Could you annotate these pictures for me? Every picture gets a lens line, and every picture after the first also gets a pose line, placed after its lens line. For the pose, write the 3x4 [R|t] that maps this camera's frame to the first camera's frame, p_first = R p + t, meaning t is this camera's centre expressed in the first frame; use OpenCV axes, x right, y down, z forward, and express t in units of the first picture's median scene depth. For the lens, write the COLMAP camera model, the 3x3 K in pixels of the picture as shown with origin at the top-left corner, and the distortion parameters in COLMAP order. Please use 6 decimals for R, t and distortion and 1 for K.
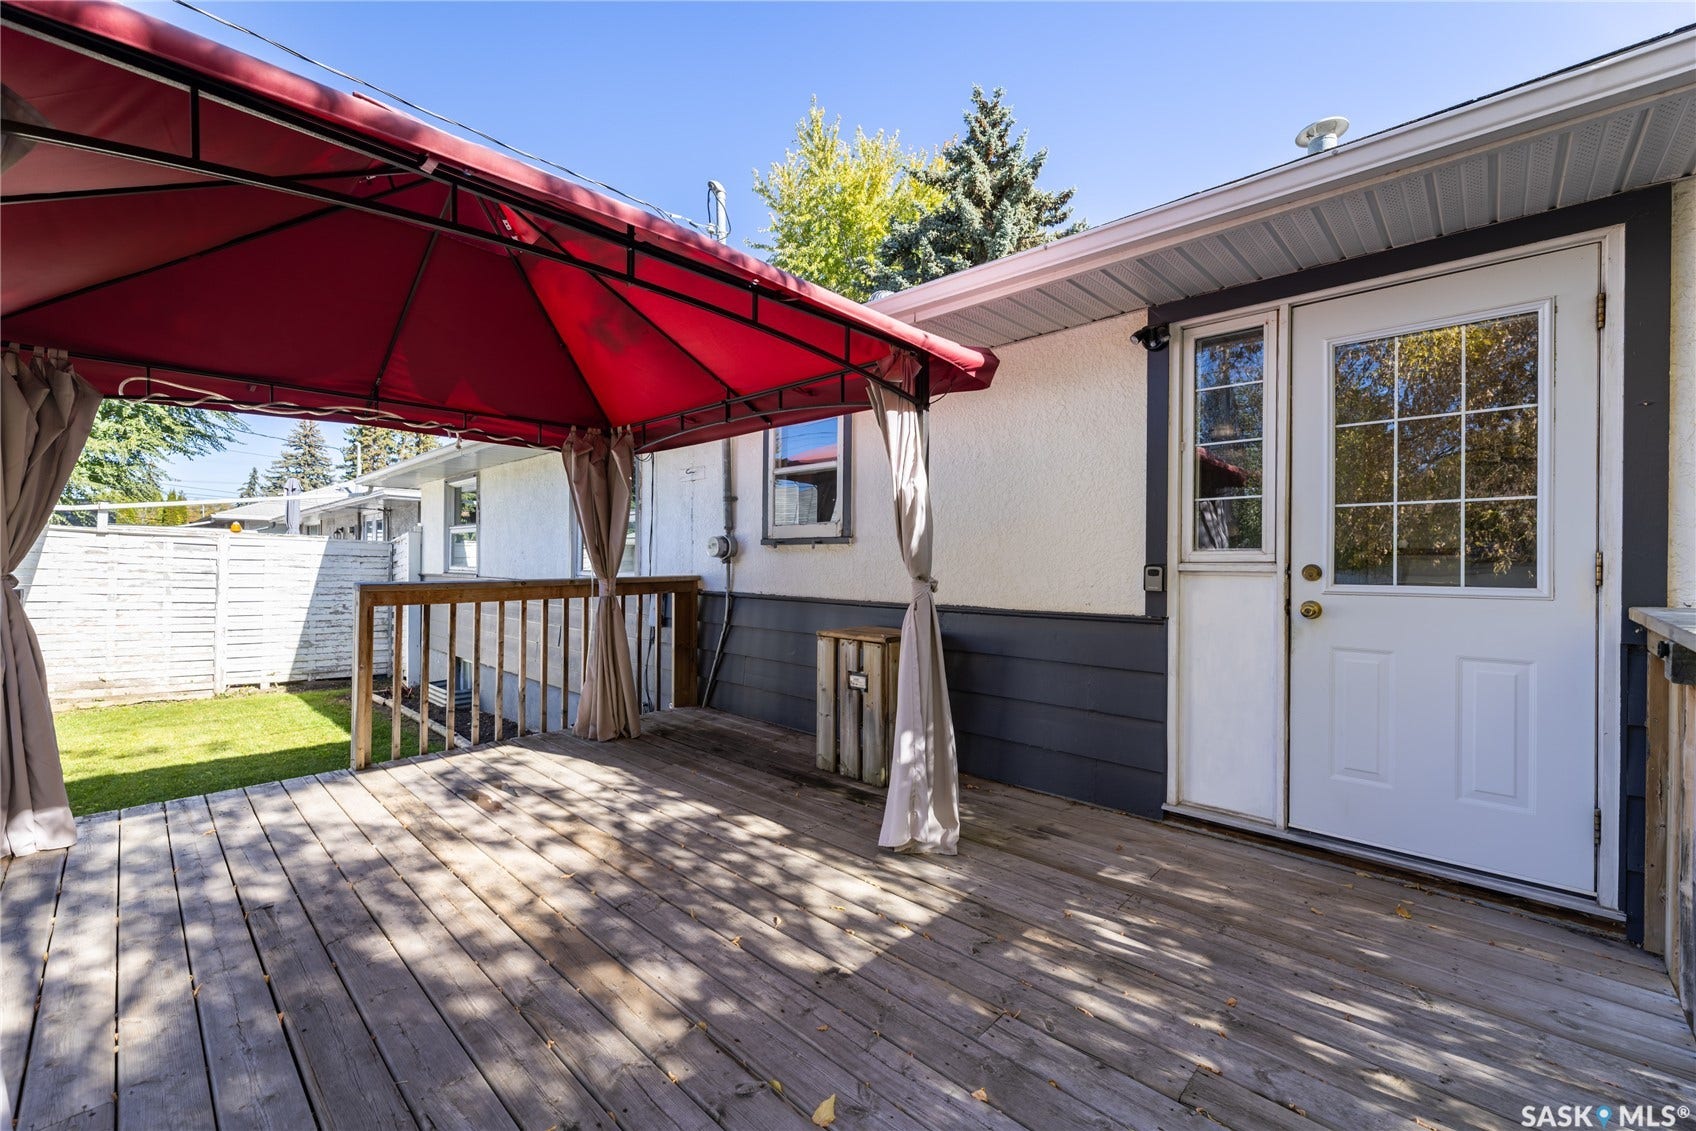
lens RADIAL K [[684.3, 0, 844.4], [0, 684.3, 563.9], [0, 0, 1]] dist [-0.003449, -0.000288]
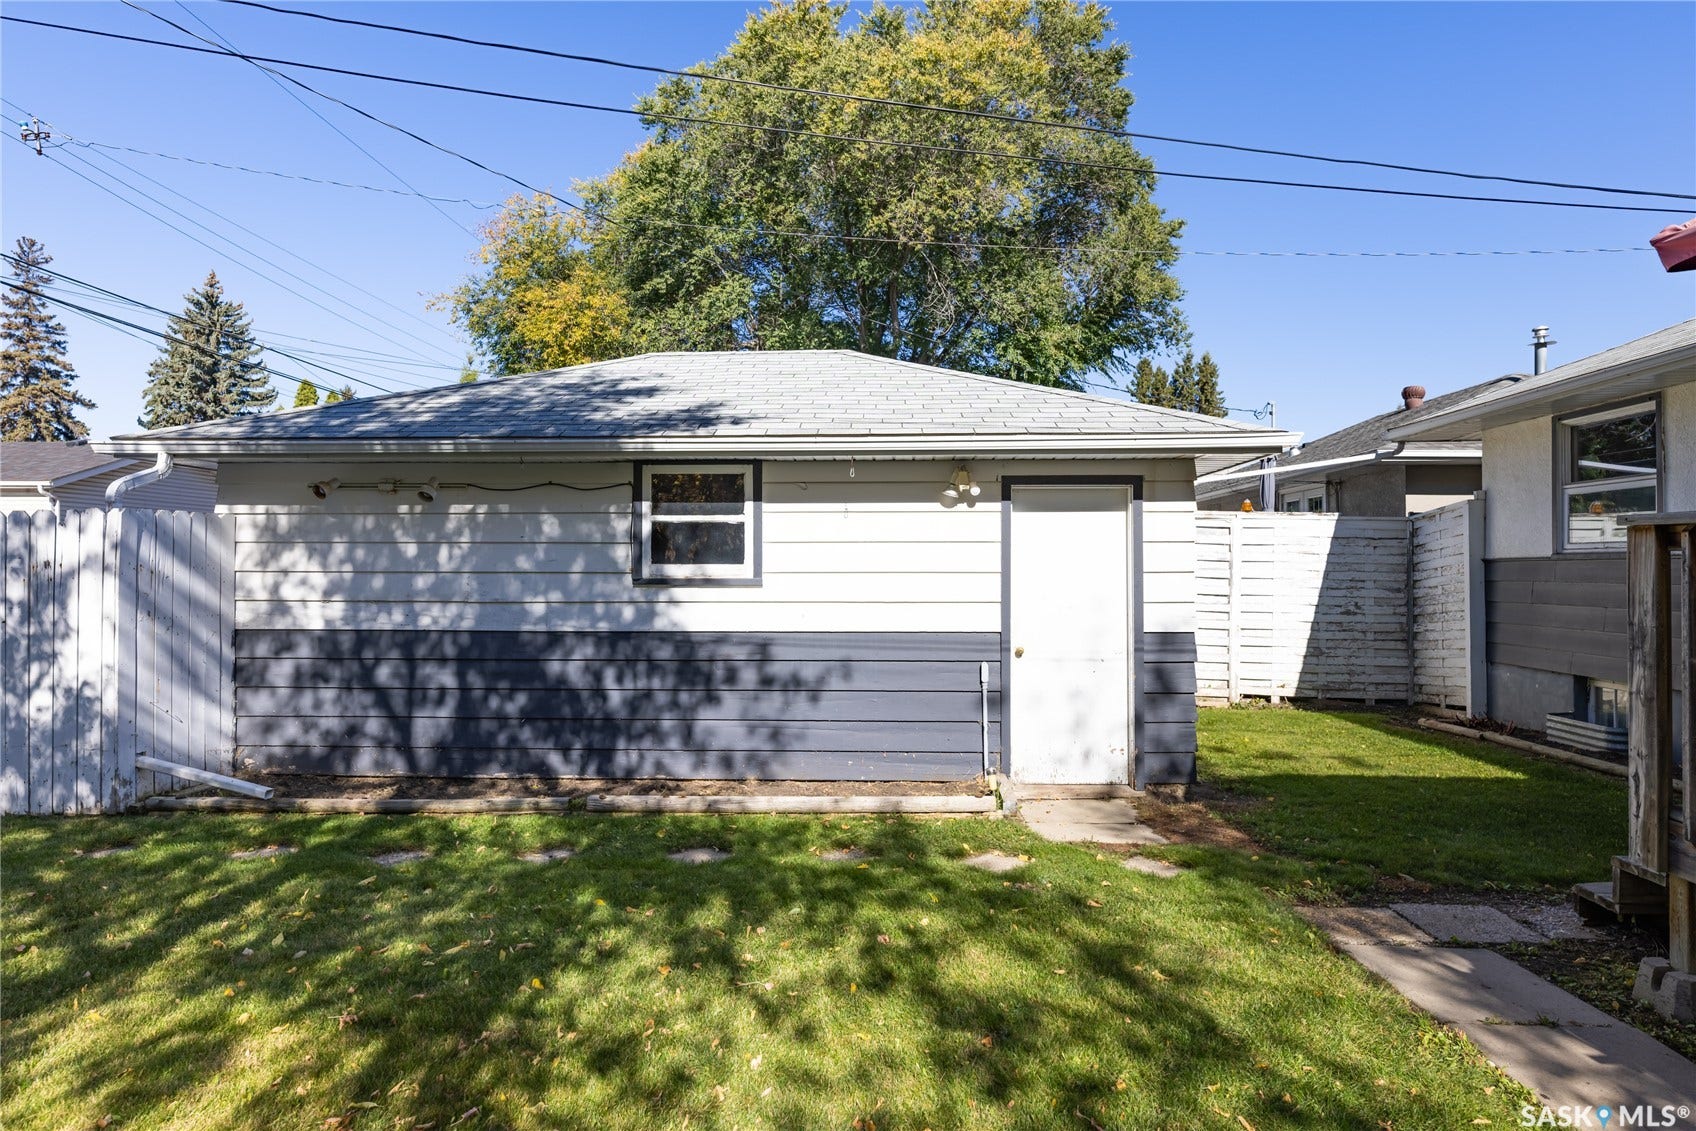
lens RADIAL K [[992.0, 0, 848.0], [0, 992.0, 565.5], [0, 0, 1]] dist [-0.001427, 0.000127]
pose [[0.657870, -0.013926, -0.753003, -0.284900], [0.005313, 0.999890, -0.013850, 0.031768], [0.753113, 0.005111, 0.657872, -0.156367]]
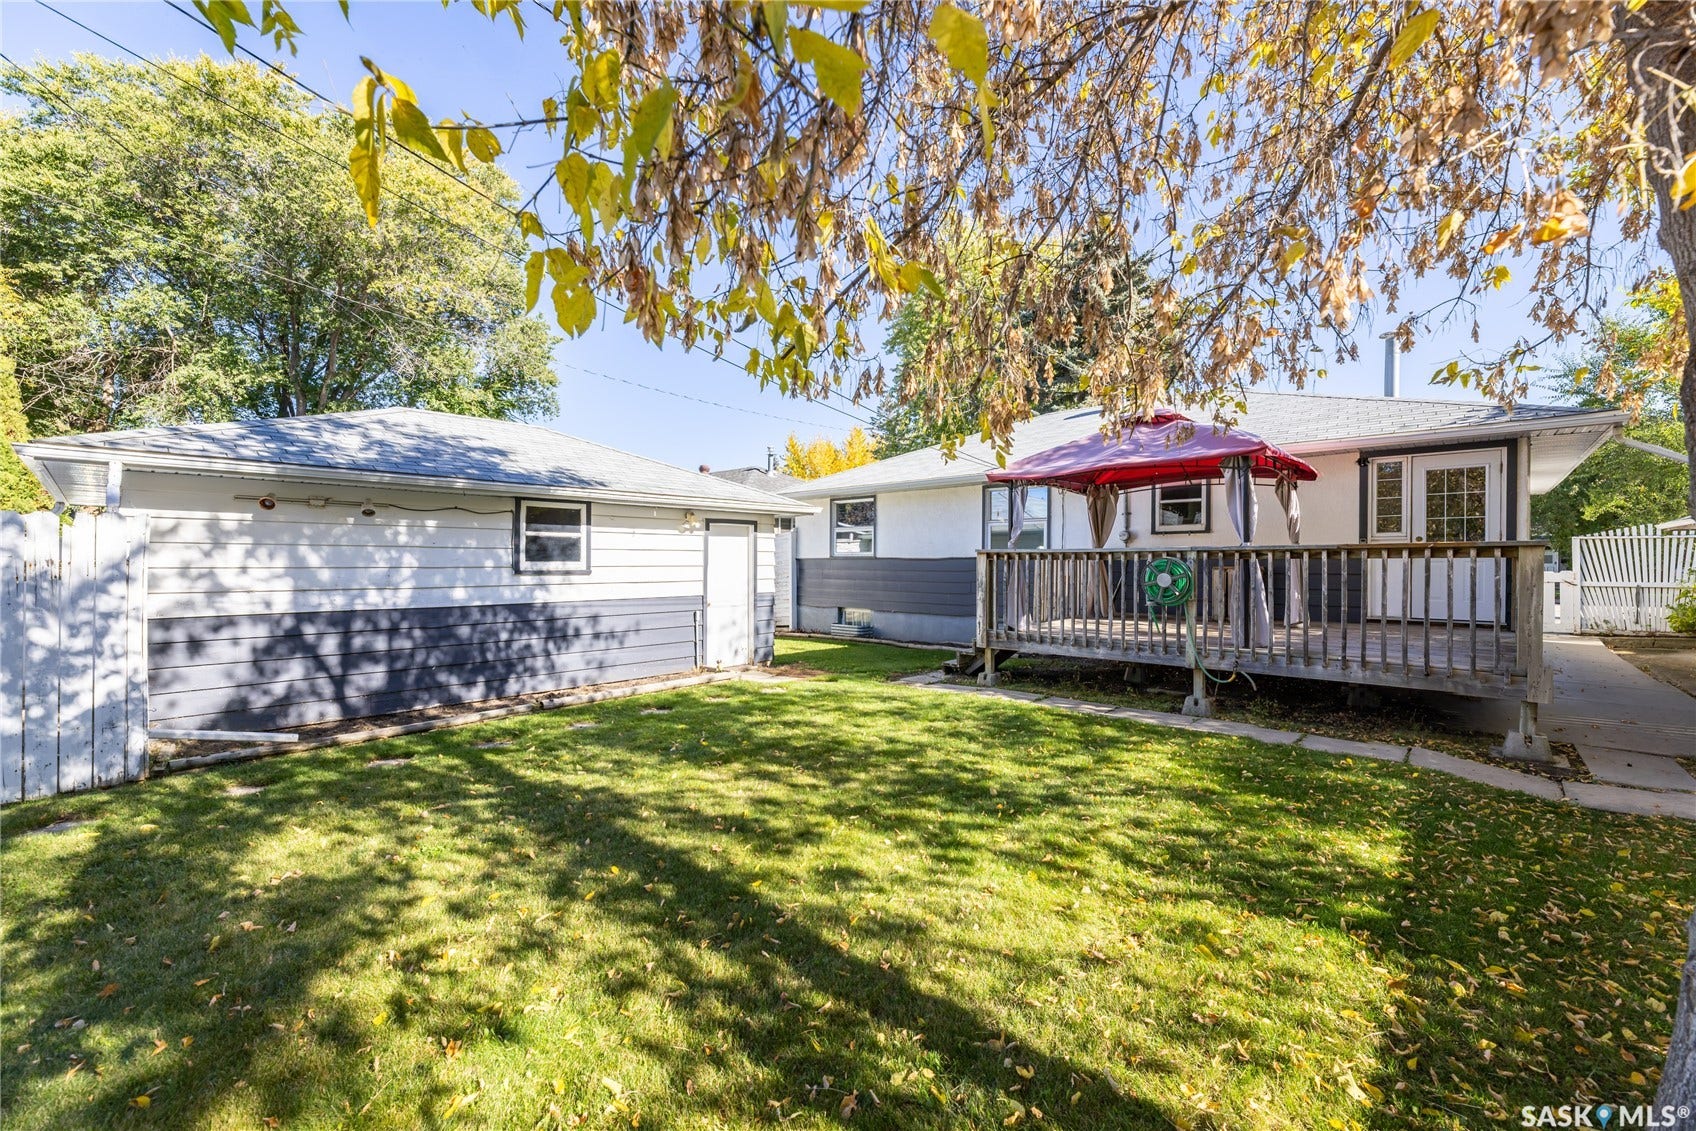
lens RADIAL K [[684.3, 0, 844.4], [0, 684.3, 563.9], [0, 0, 1]] dist [-0.003449, -0.000288]
pose [[0.999740, -0.010303, 0.020360, -0.544404], [0.010274, 0.999946, 0.001556, 0.025824], [-0.020375, -0.001346, 0.999792, -0.564096]]
